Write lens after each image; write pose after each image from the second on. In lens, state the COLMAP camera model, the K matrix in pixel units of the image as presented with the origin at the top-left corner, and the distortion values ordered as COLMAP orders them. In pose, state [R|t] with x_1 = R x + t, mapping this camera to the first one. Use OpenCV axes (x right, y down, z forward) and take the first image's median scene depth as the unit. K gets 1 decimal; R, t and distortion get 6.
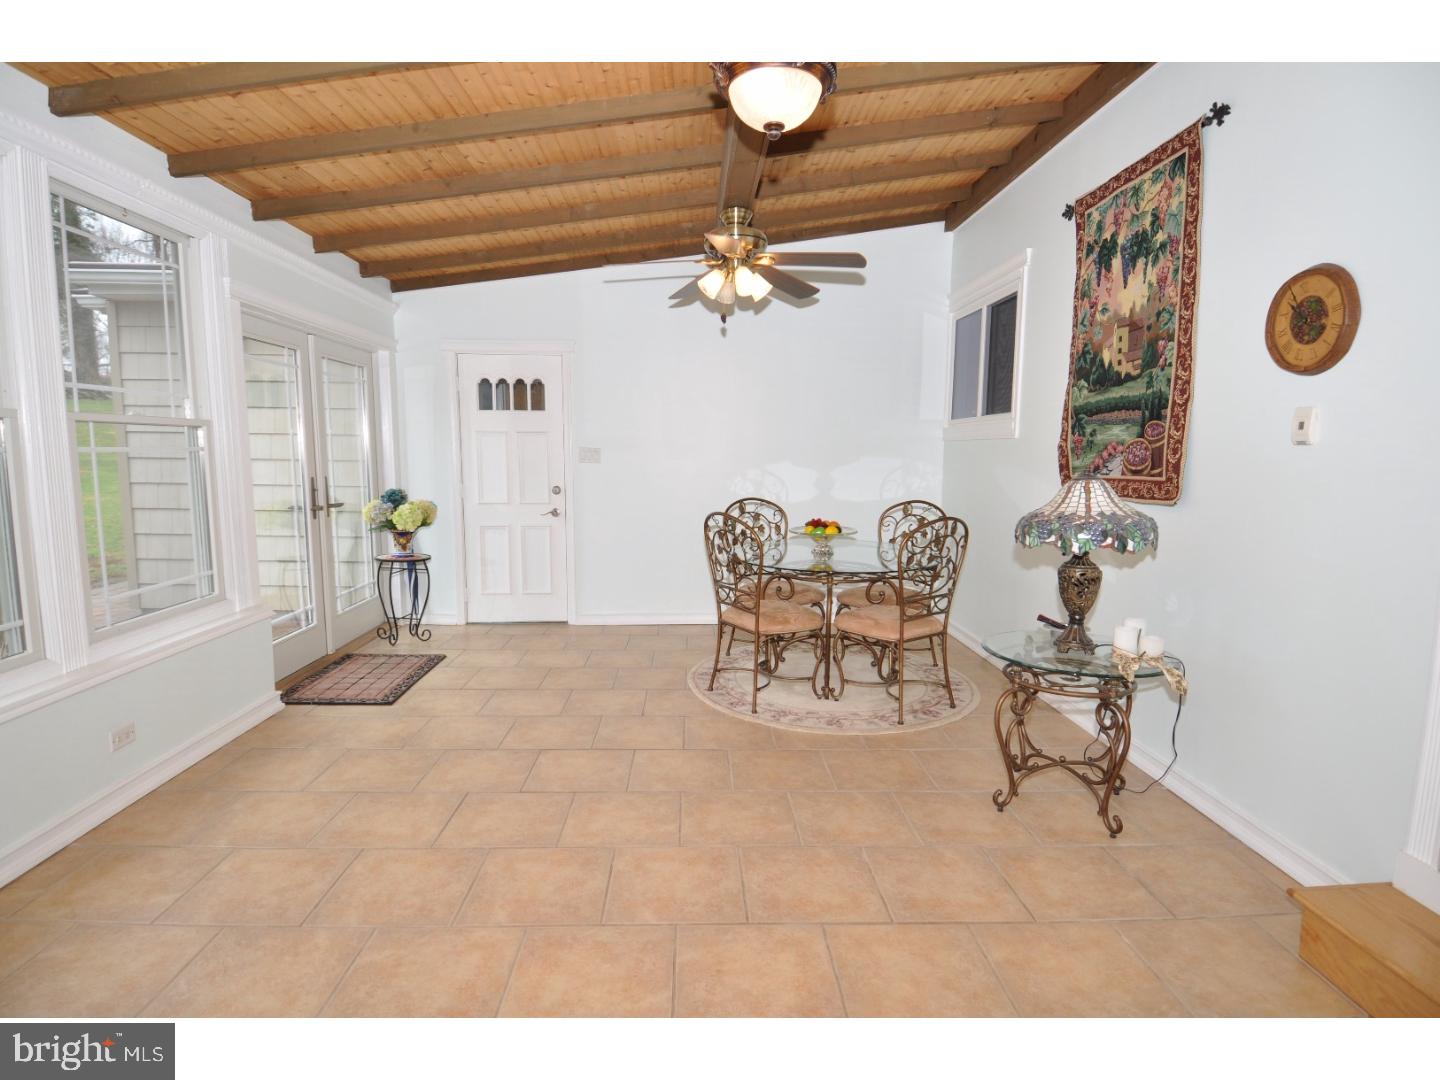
lens RADIAL K [[745.3, 0, 708.4], [0, 745.3, 539.6], [0, 0, 1]] dist [0.039222, -0.045686]
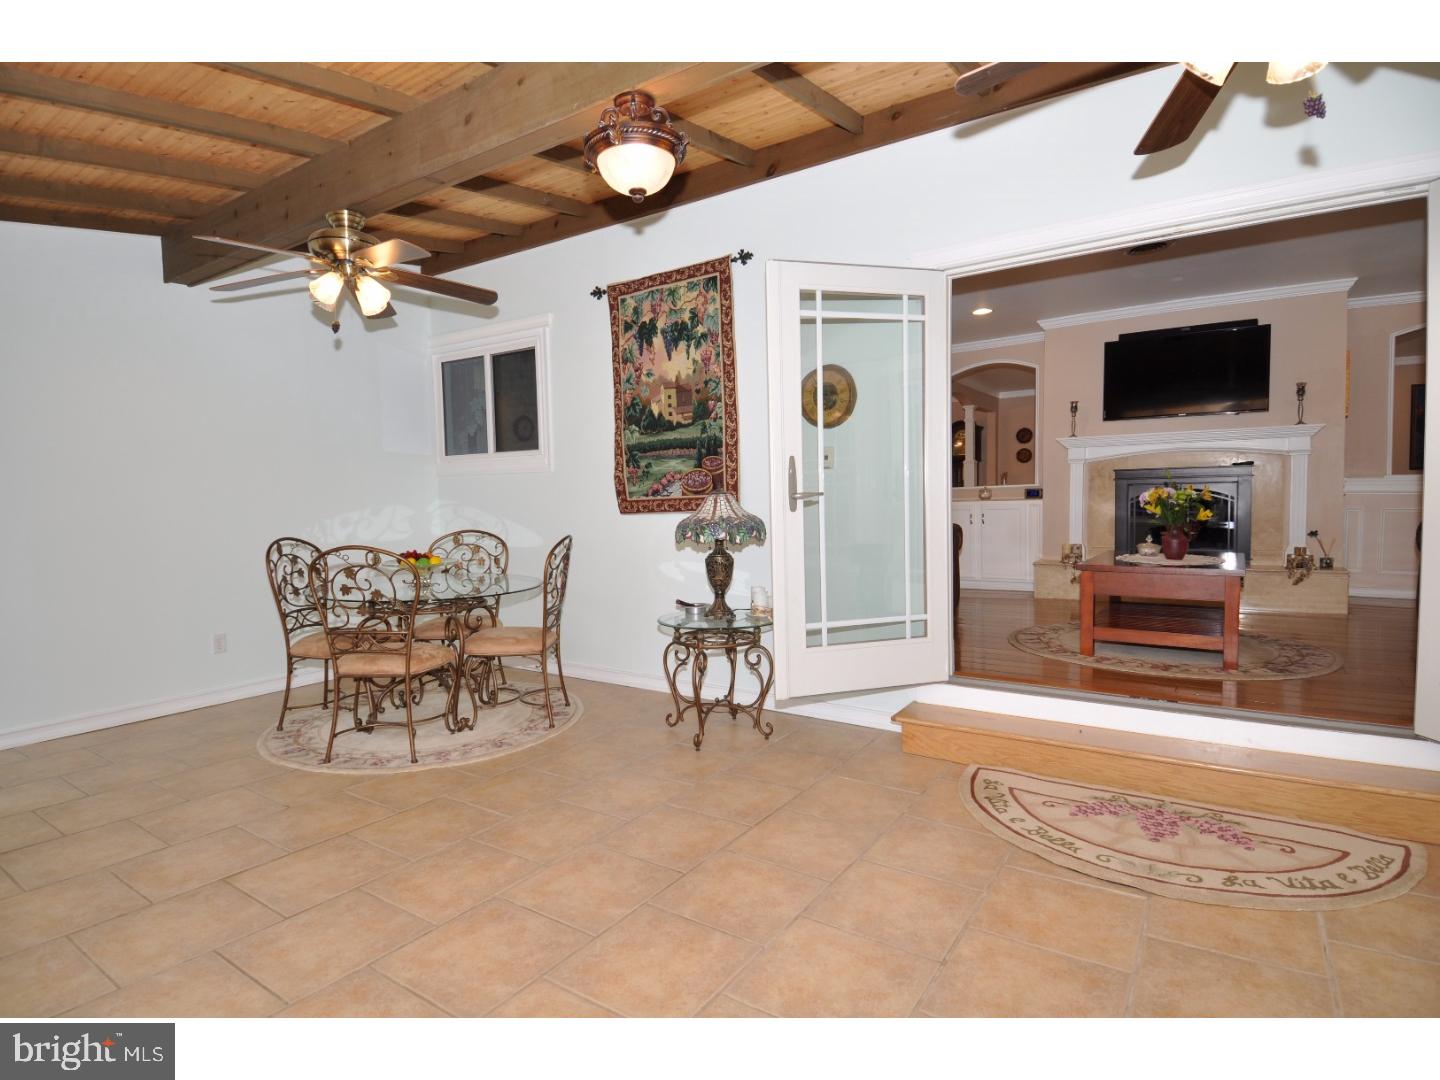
lens RADIAL K [[745.3, 0, 721.1], [0, 745.3, 544.3], [0, 0, 1]] dist [0.039222, -0.045686]
pose [[0.575496, -0.060841, 0.815538, -0.545412], [0.113873, 0.993476, -0.006241, 0.019704], [-0.809838, 0.096459, 0.578670, 0.170764]]
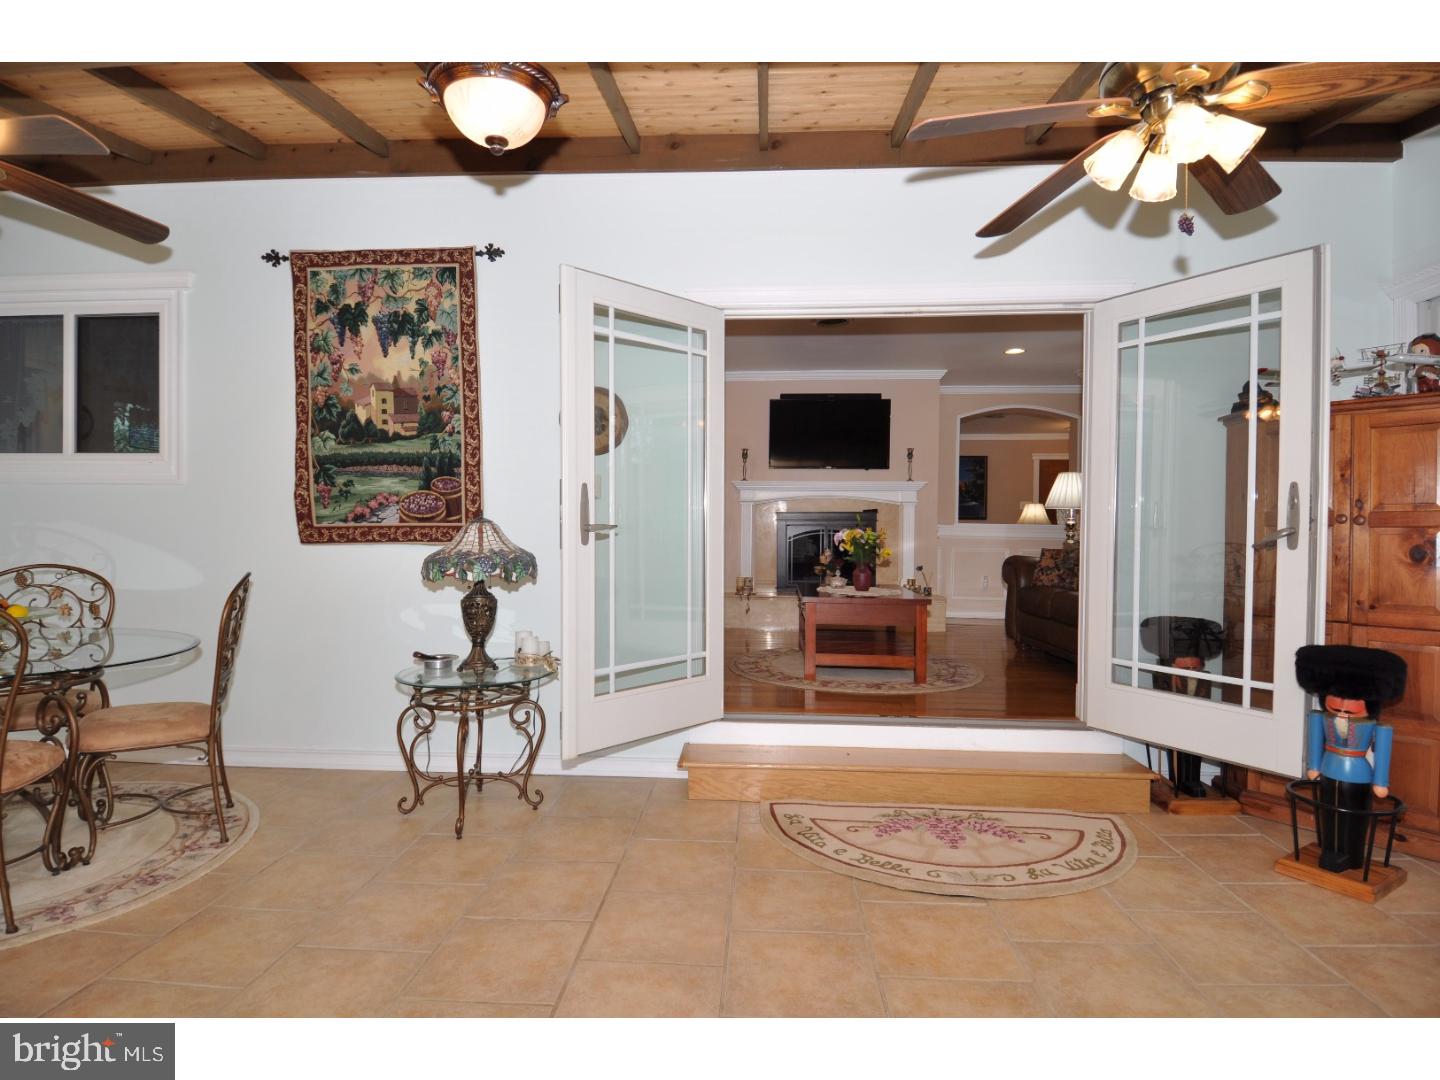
lens RADIAL K [[745.3, 0, 720.6], [0, 745.3, 541.1], [0, 0, 1]] dist [0.039222, -0.045686]
pose [[0.078818, -0.015587, 0.996767, -0.546967], [0.106963, 0.994238, 0.007090, -0.015797], [-0.991134, 0.106058, 0.080031, 0.458592]]
